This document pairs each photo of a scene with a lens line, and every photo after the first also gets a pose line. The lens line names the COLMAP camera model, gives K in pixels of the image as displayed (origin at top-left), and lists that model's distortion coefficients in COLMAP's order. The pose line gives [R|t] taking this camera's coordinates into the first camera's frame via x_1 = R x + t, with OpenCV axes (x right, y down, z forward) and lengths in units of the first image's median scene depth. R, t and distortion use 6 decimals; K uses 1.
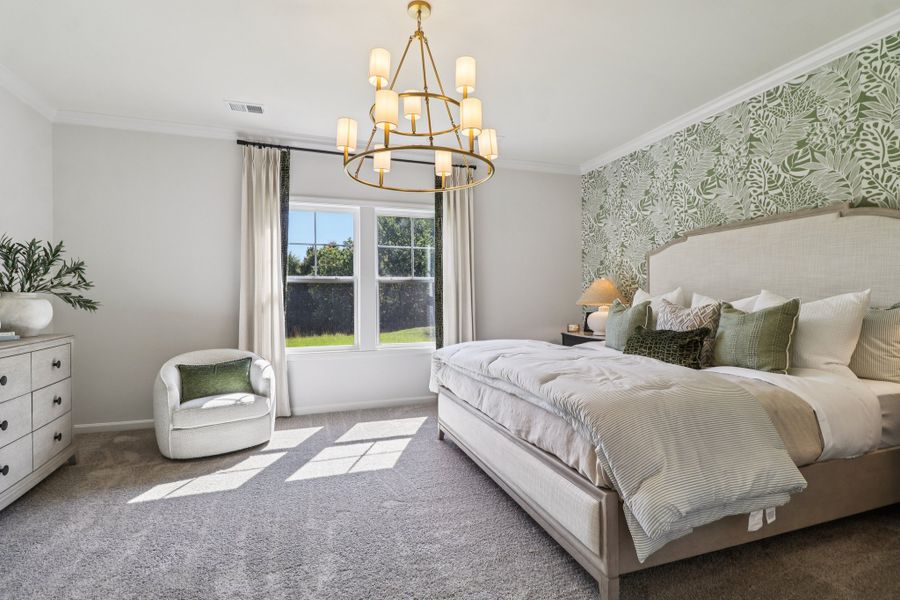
lens RADIAL K [[413.6, 0, 450.0], [0, 413.6, 300.0], [0, 0, 1]] dist [0.003238, -0.005184]
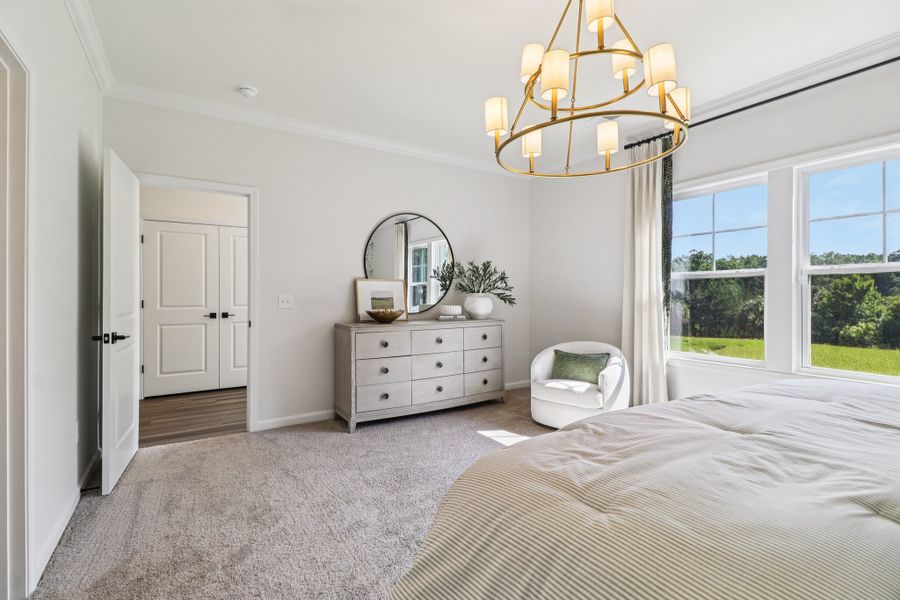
lens RADIAL K [[413.6, 0, 450.0], [0, 413.6, 300.0], [0, 0, 1]] dist [0.003238, -0.005184]
pose [[0.233291, 0.016287, -0.972271, 0.509477], [-0.004766, 0.999867, 0.015606, -0.013680], [0.972395, 0.000993, 0.233338, 0.408940]]
